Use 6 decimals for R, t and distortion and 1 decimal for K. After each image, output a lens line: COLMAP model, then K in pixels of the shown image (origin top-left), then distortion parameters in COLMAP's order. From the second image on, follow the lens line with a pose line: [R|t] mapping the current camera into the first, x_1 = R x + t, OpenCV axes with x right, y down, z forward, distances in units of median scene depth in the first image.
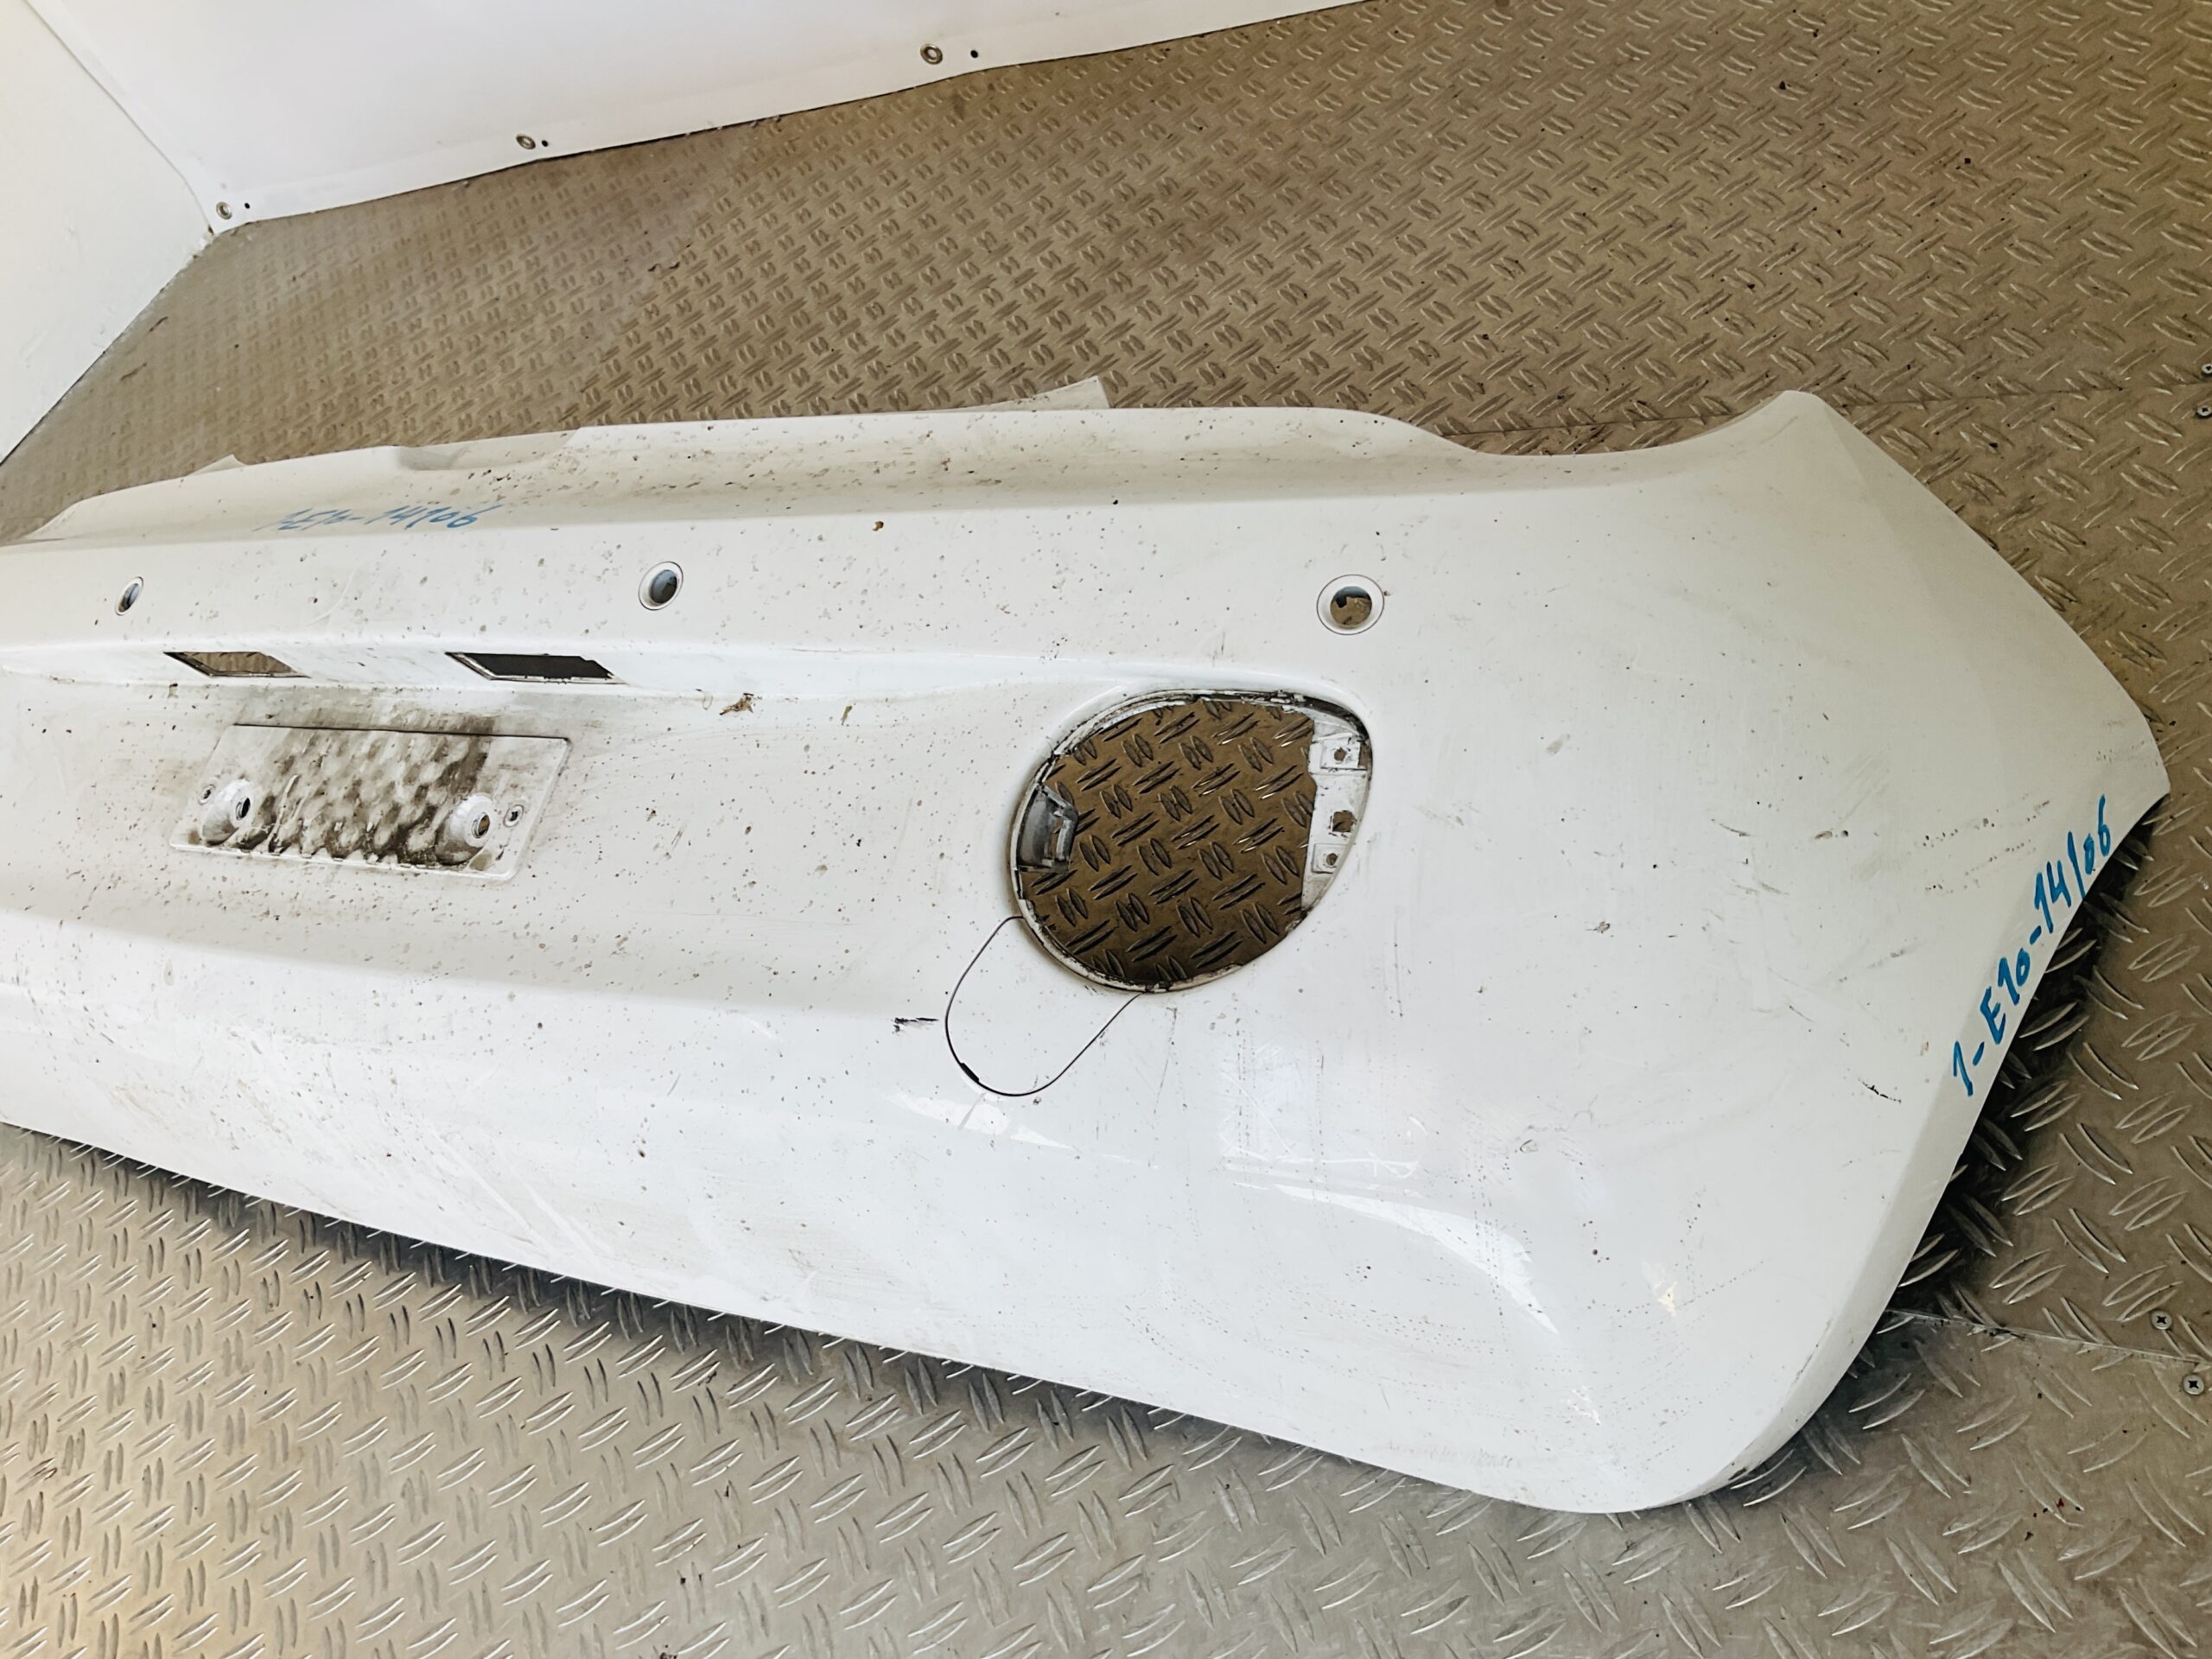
lens RADIAL K [[1856.1, 0, 1104.2], [0, 1856.1, 821.9], [0, 0, 1]] dist [0.046559, -0.057365]
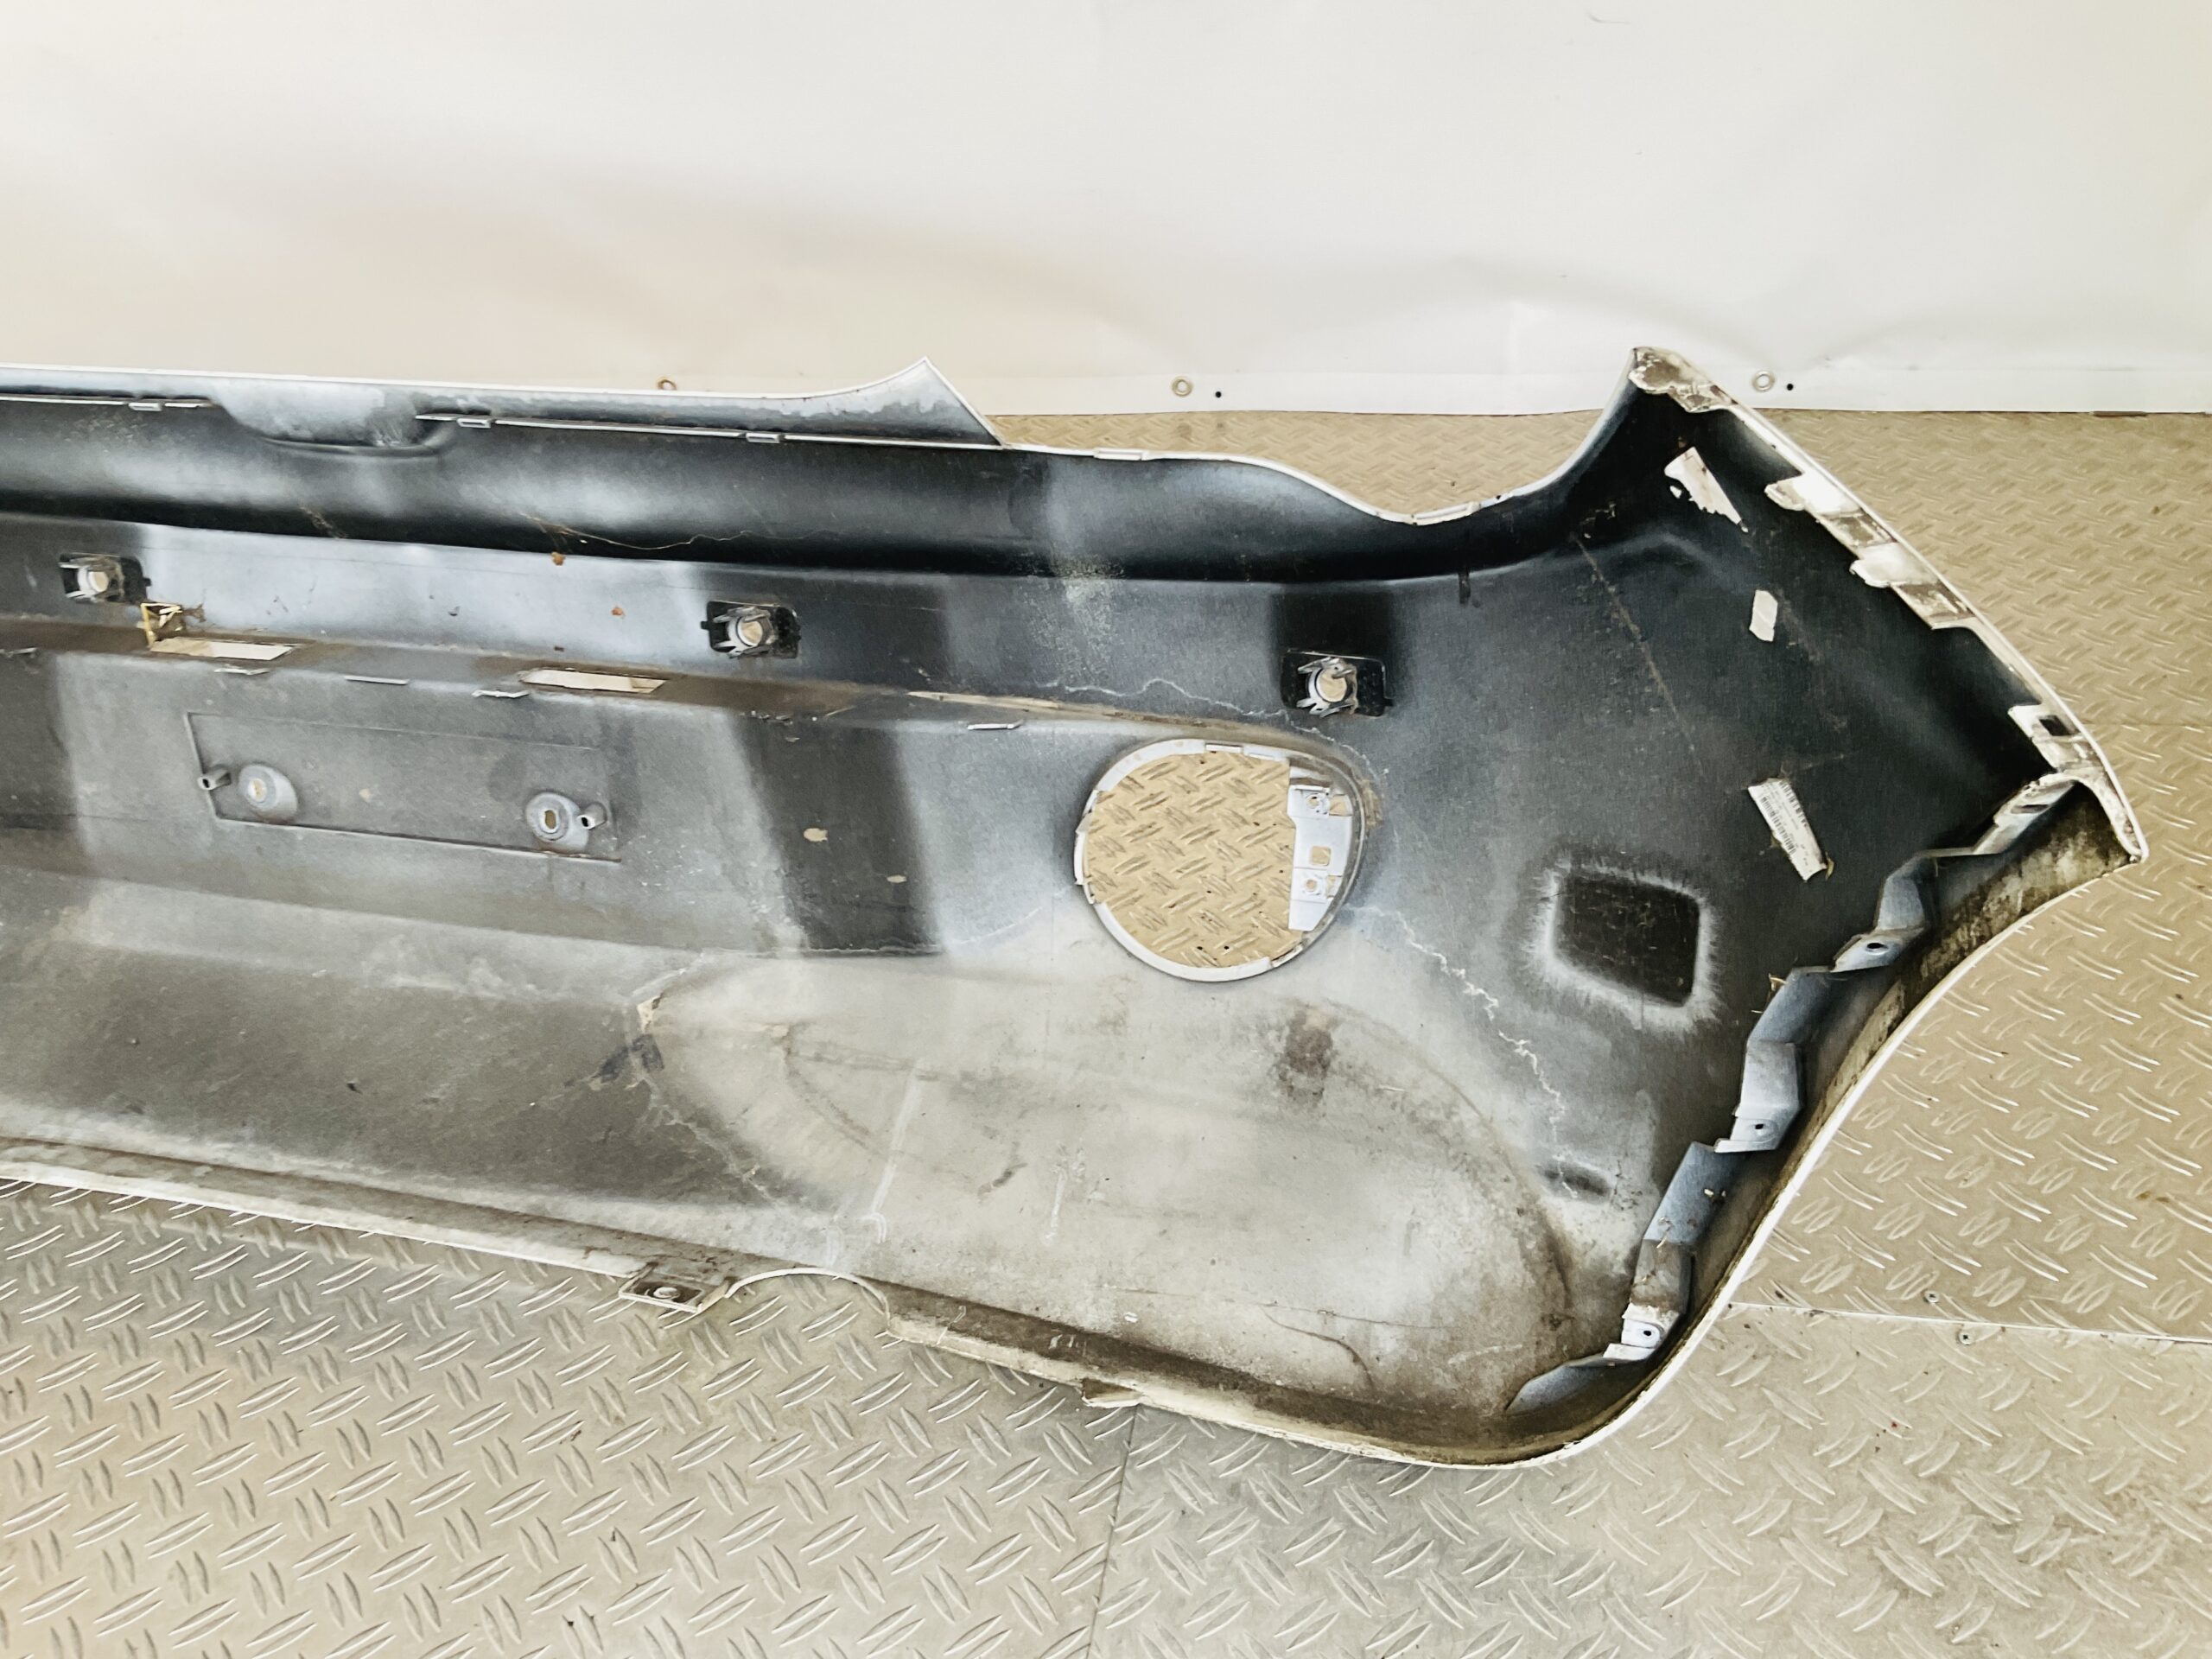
lens RADIAL K [[1856.1, 0, 1101.6], [0, 1856.1, 822.4], [0, 0, 1]] dist [0.046559, -0.057365]
pose [[0.932581, 0.152314, 0.327251, -0.343294], [-0.051483, 0.953469, -0.297063, 0.289800], [-0.357271, 0.260187, 0.897029, -0.023927]]
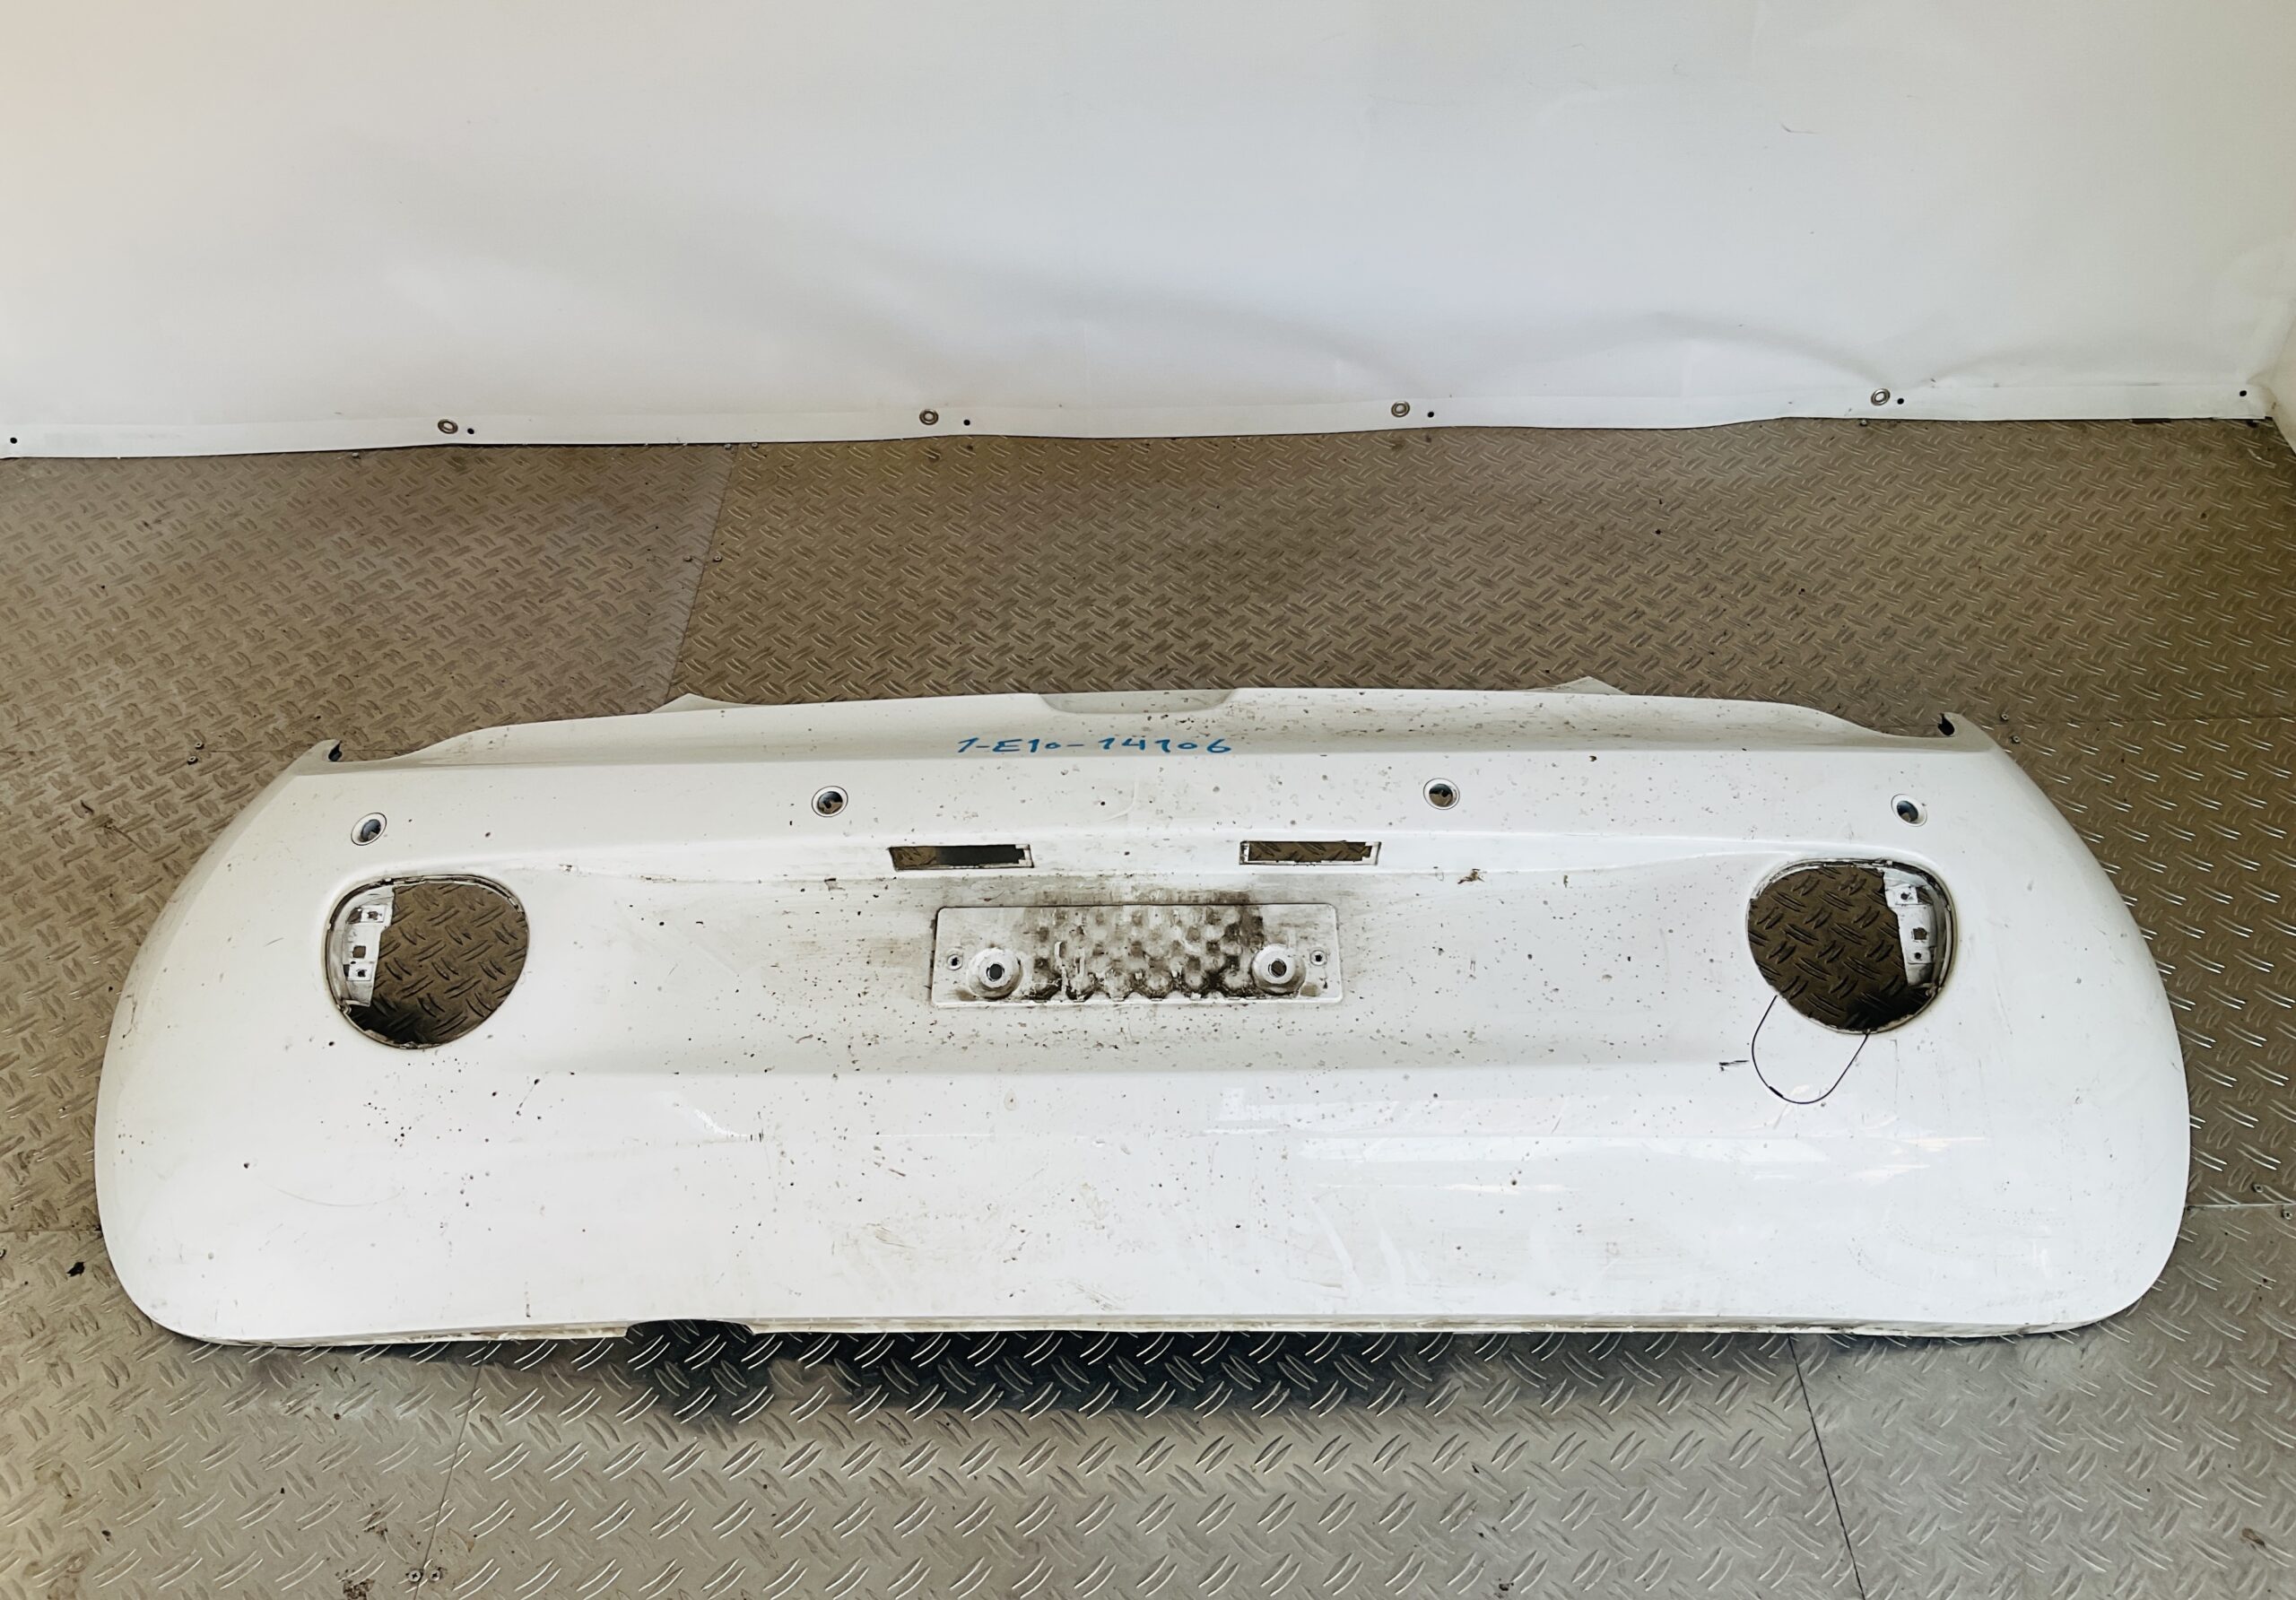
lens RADIAL K [[1910.7, 0, 1147.9], [0, 1910.7, 761.1], [0, 0, 1]] dist [0.053753, -0.076194]
pose [[0.862836, 0.049530, 0.503052, -1.145813], [0.059515, 0.978312, -0.198405, 0.127078], [-0.501968, 0.201130, 0.841174, -0.147591]]
